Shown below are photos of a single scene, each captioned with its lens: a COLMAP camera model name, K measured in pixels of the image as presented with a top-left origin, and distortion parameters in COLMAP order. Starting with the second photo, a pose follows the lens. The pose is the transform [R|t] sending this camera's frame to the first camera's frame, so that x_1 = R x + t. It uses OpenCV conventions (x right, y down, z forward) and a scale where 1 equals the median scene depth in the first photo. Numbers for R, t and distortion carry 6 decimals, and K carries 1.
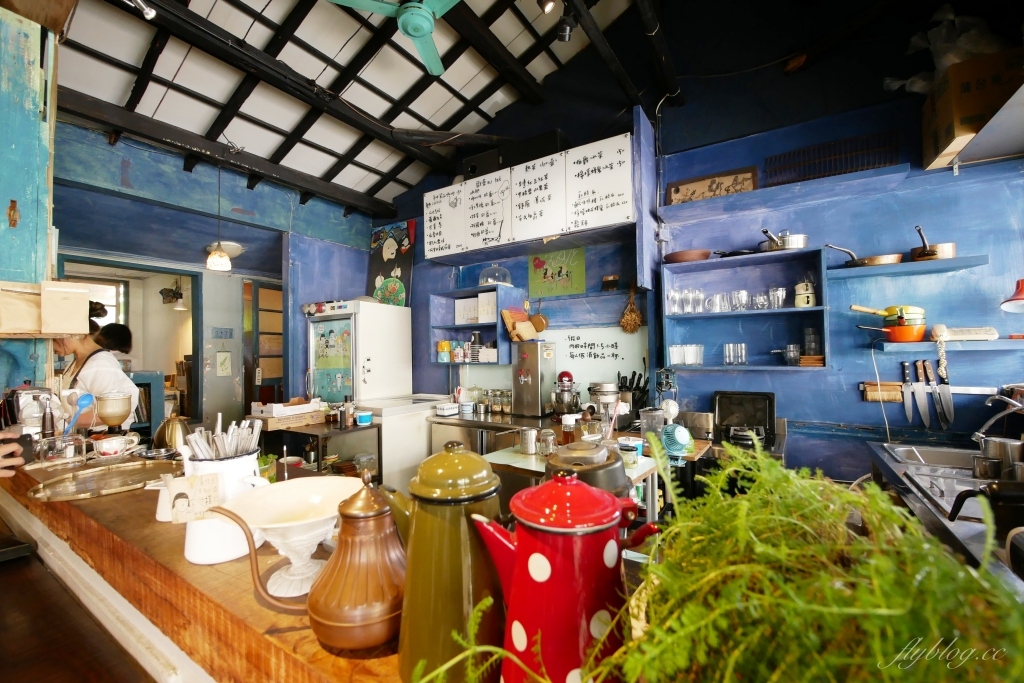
lens RADIAL K [[423.0, 0, 512.3], [0, 423.0, 340.3], [0, 0, 1]] dist [-0.008886, 0.001188]
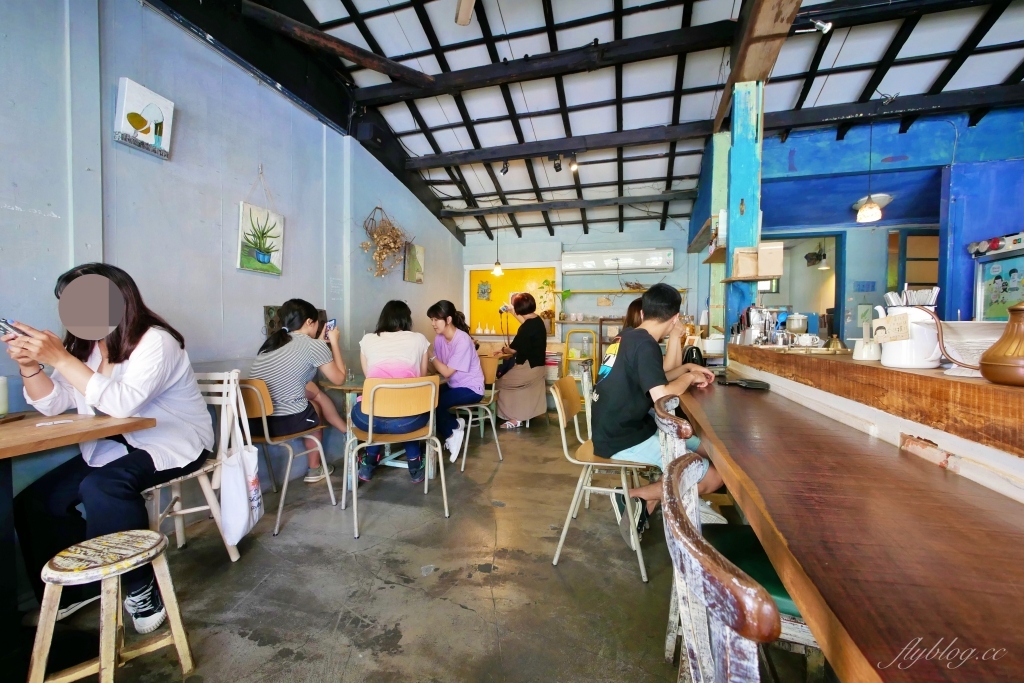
lens RADIAL K [[423.0, 0, 506.6], [0, 423.0, 344.9], [0, 0, 1]] dist [-0.008886, 0.001188]
pose [[0.282325, 0.054881, -0.957748, 0.088423], [0.018506, 0.997865, 0.062635, 0.061050], [0.959140, -0.035408, 0.280707, -0.194471]]
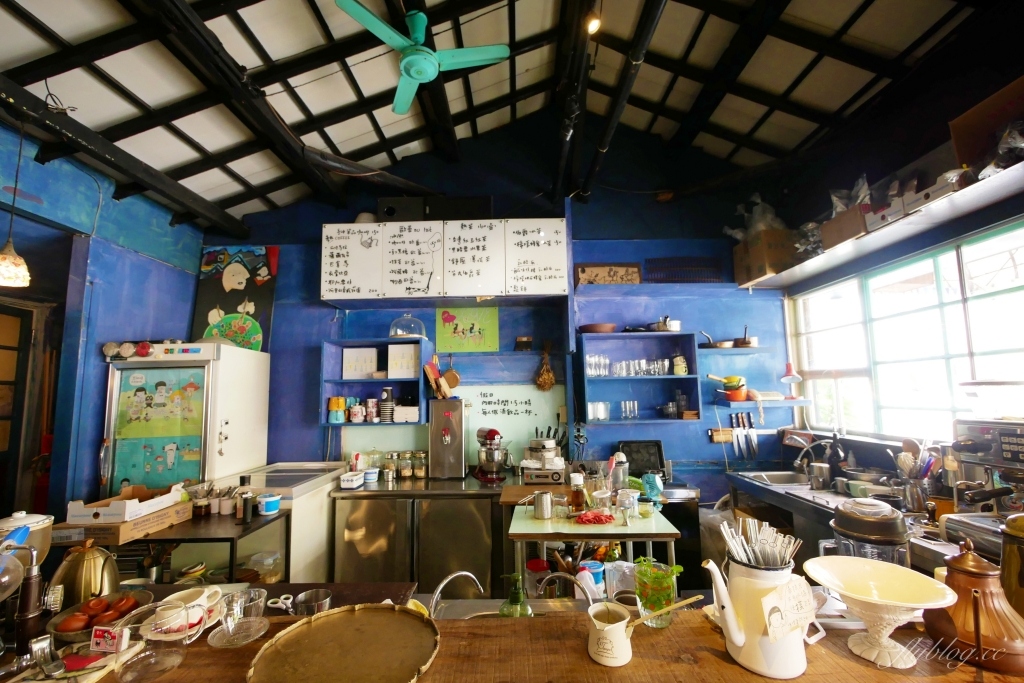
lens RADIAL K [[423.0, 0, 538.6], [0, 423.0, 342.4], [0, 0, 1]] dist [-0.008886, 0.001188]
pose [[0.845381, 0.065294, 0.530158, -0.313523], [-0.009967, 0.994256, -0.106559, -0.024392], [-0.534071, 0.084799, 0.841176, 0.074064]]
